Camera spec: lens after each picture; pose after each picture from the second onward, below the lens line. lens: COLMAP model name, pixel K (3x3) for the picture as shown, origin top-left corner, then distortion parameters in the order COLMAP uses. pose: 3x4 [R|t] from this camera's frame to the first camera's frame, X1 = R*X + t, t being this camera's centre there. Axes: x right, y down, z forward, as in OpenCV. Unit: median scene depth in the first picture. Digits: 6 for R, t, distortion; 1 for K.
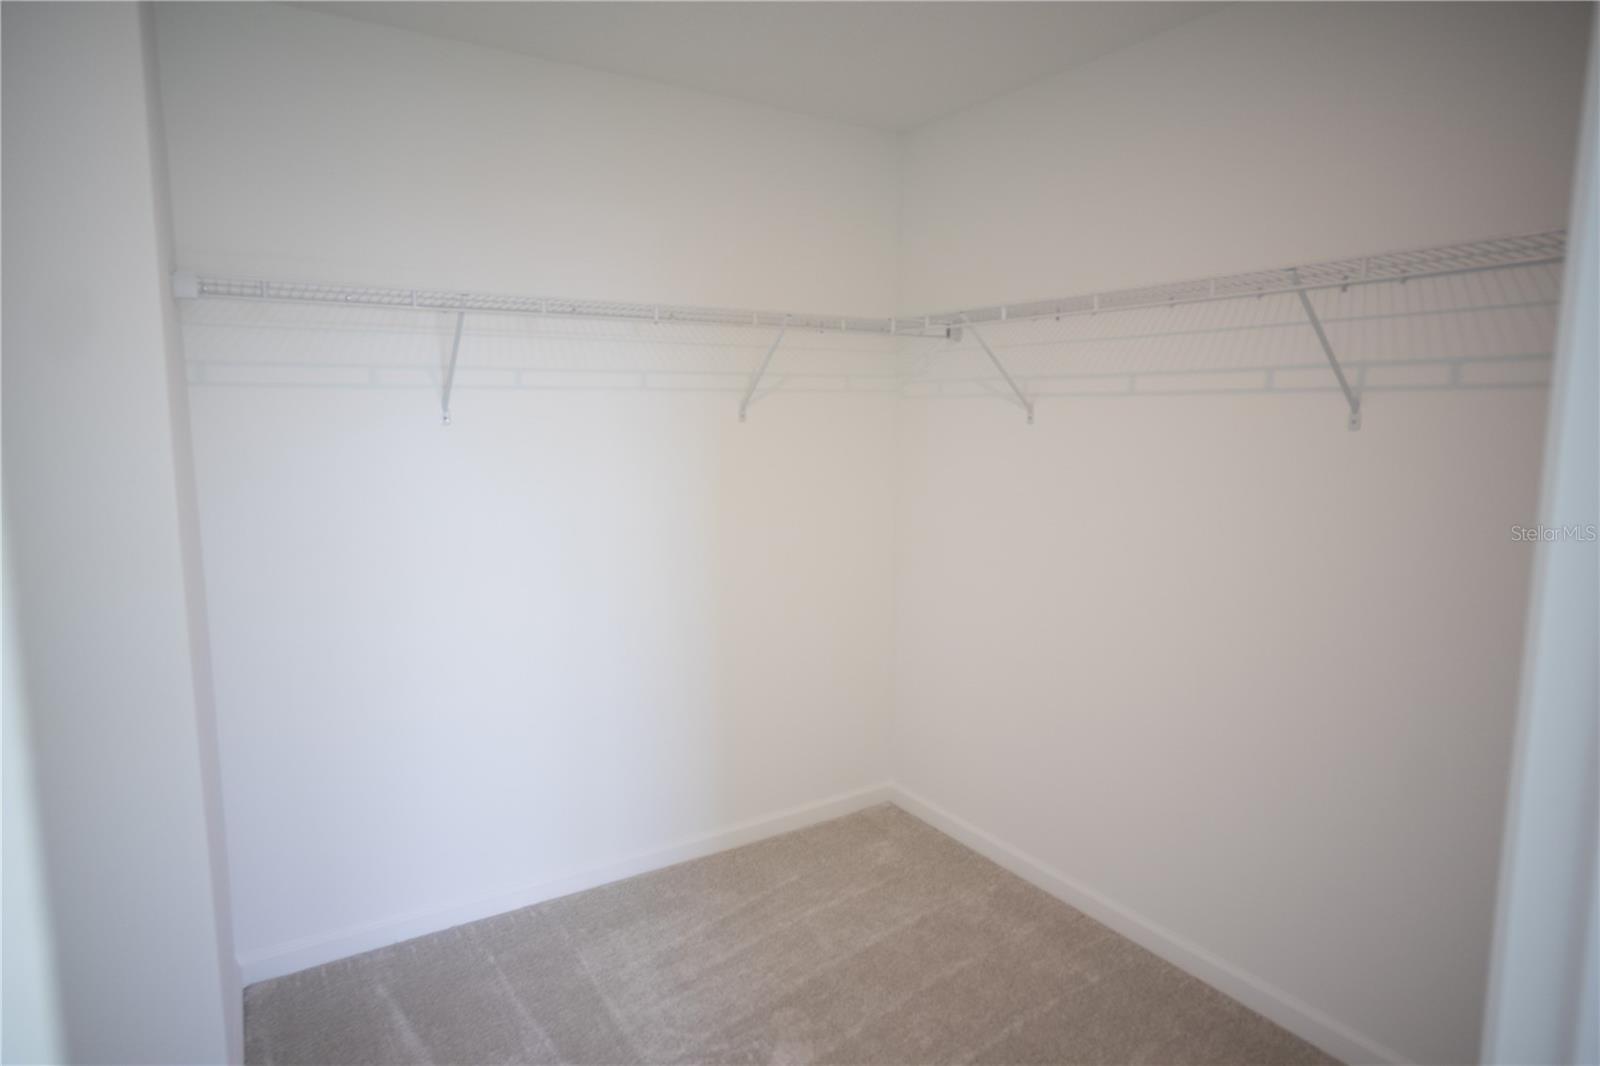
lens RADIAL K [[904.4, 0, 802.2], [0, 904.4, 527.2], [0, 0, 1]] dist [-0.058180, 0.042838]
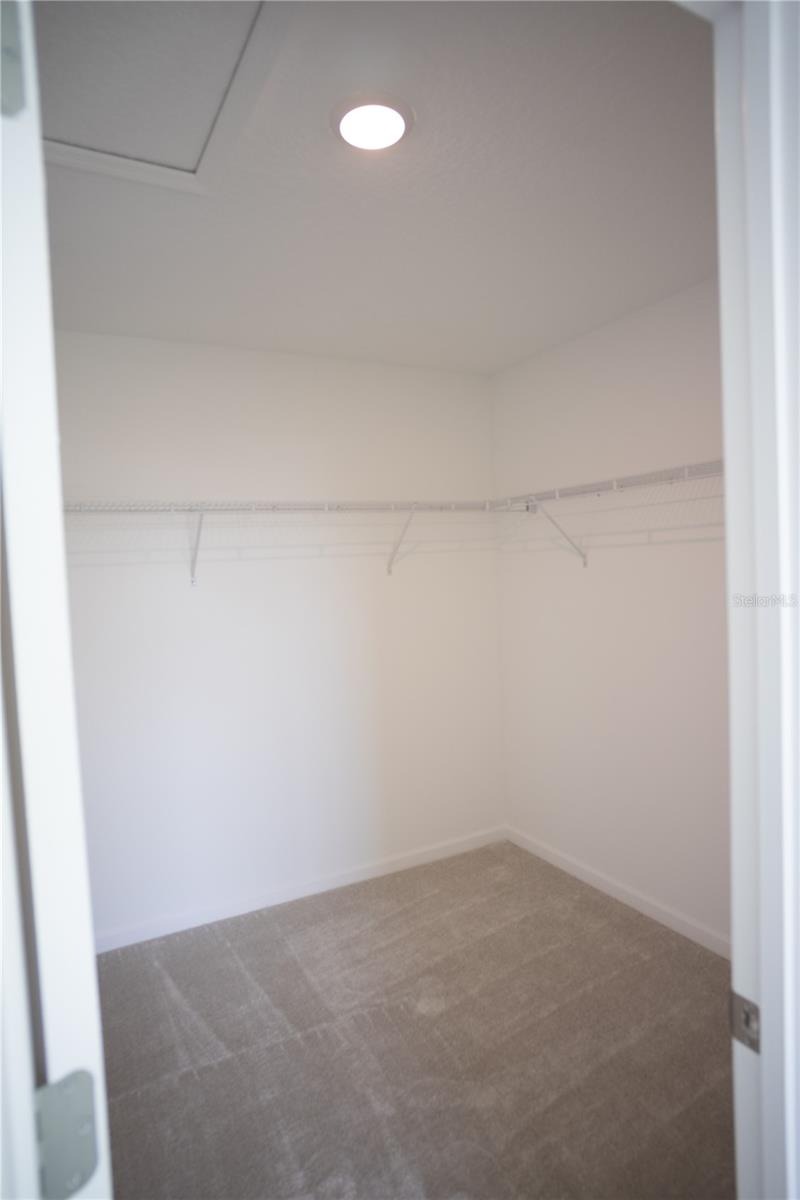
lens RADIAL K [[677.4, 0, 400.0], [0, 677.4, 600.0], [0, 0, 1]] dist [-0.059318, 0.044213]
pose [[0.995652, -0.043431, -0.082412, 0.048688], [0.037157, 0.996401, -0.076191, 0.010471], [0.085425, 0.072797, 0.993682, -0.114243]]
